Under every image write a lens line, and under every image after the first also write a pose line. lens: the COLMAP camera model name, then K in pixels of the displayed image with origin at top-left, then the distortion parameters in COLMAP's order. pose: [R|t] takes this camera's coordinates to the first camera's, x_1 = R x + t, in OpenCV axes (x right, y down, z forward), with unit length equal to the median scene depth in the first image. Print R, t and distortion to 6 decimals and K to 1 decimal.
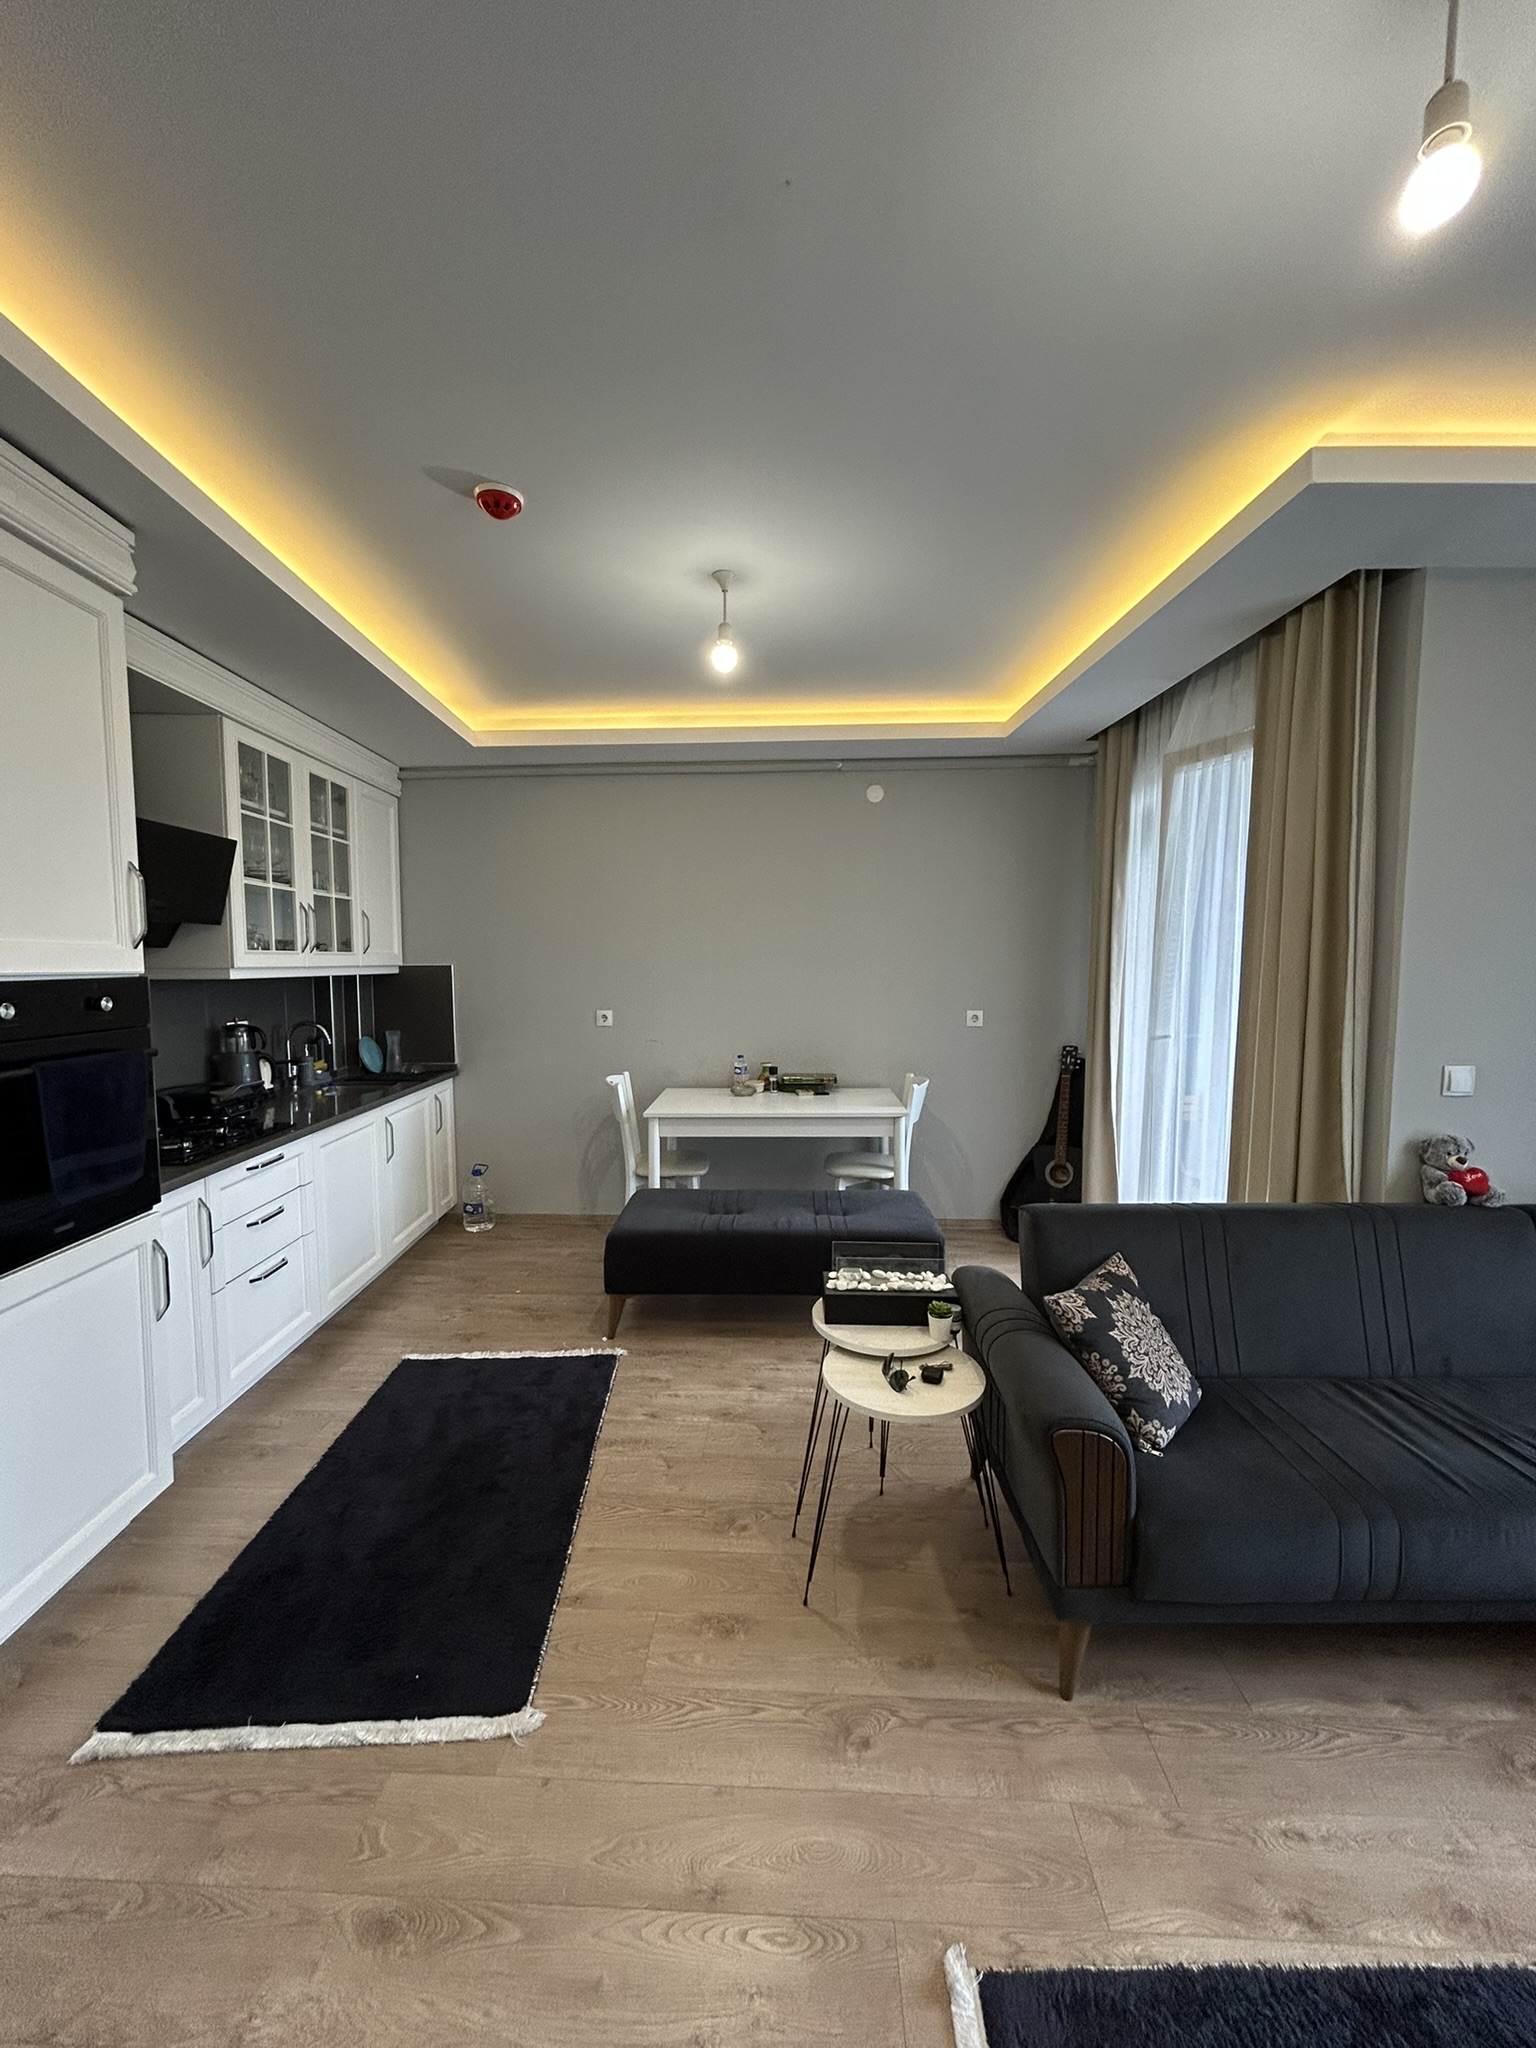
lens RADIAL K [[822.1, 0, 768.8], [0, 822.1, 1024.6], [0, 0, 1]] dist [-0.002119, 0.000895]
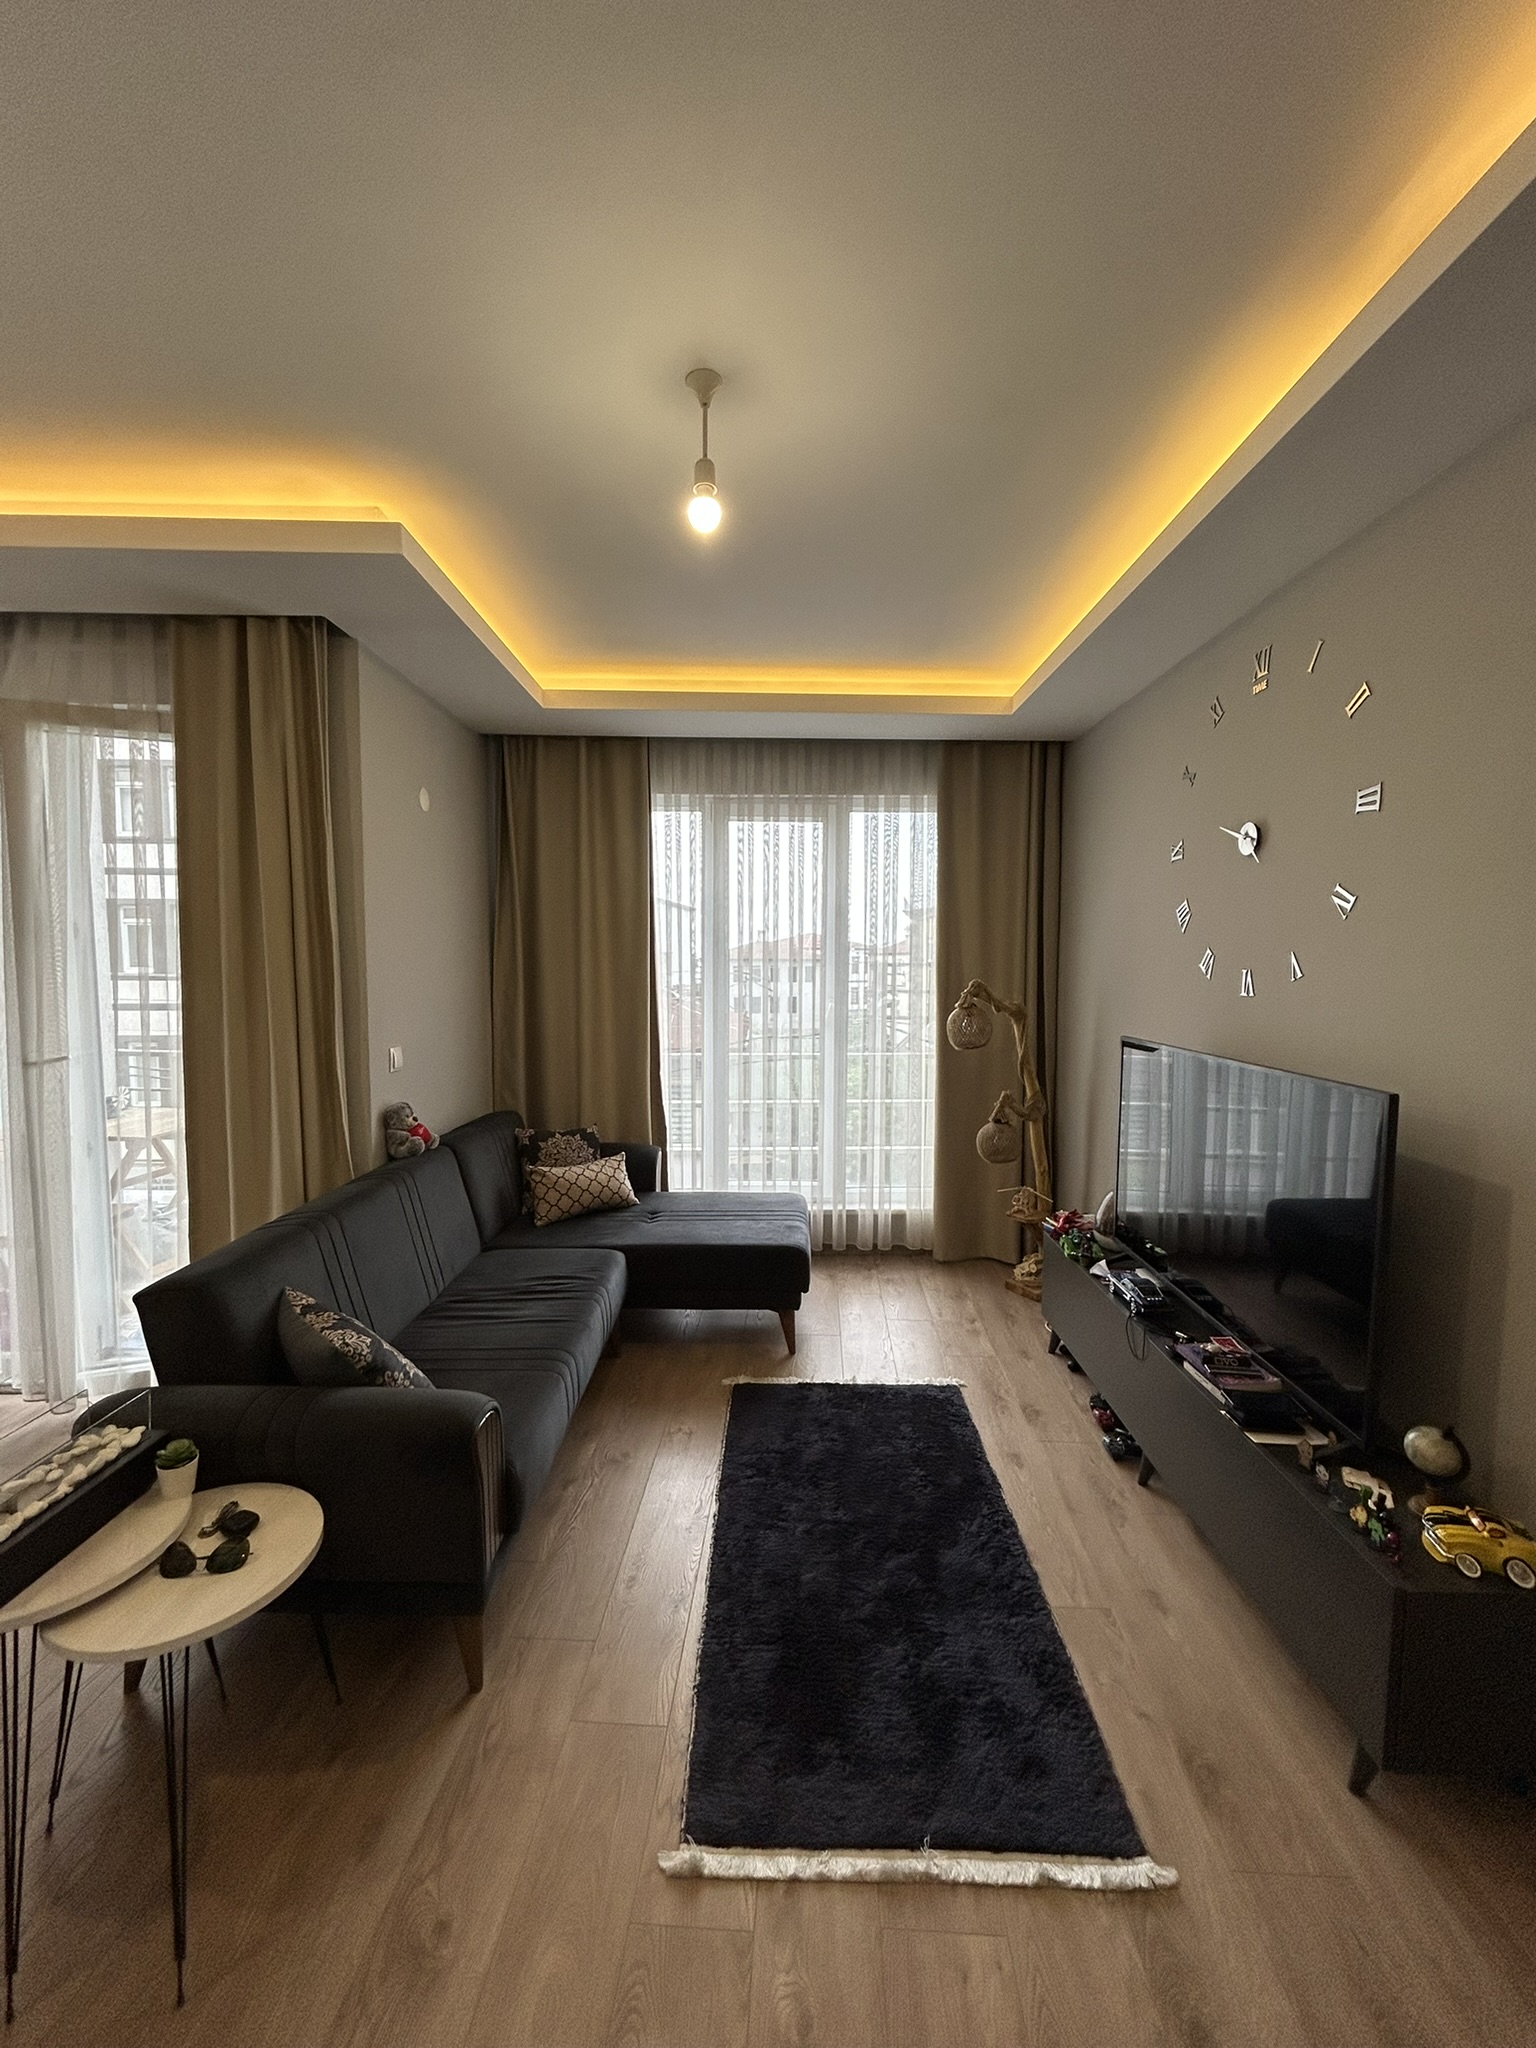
lens RADIAL K [[822.1, 0, 768.8], [0, 822.1, 1024.6], [0, 0, 1]] dist [-0.002119, 0.000895]
pose [[0.011051, -0.073594, 0.997227, -0.421714], [0.075990, 0.994466, 0.072548, -0.033535], [-0.997047, 0.074977, 0.016582, 0.402164]]
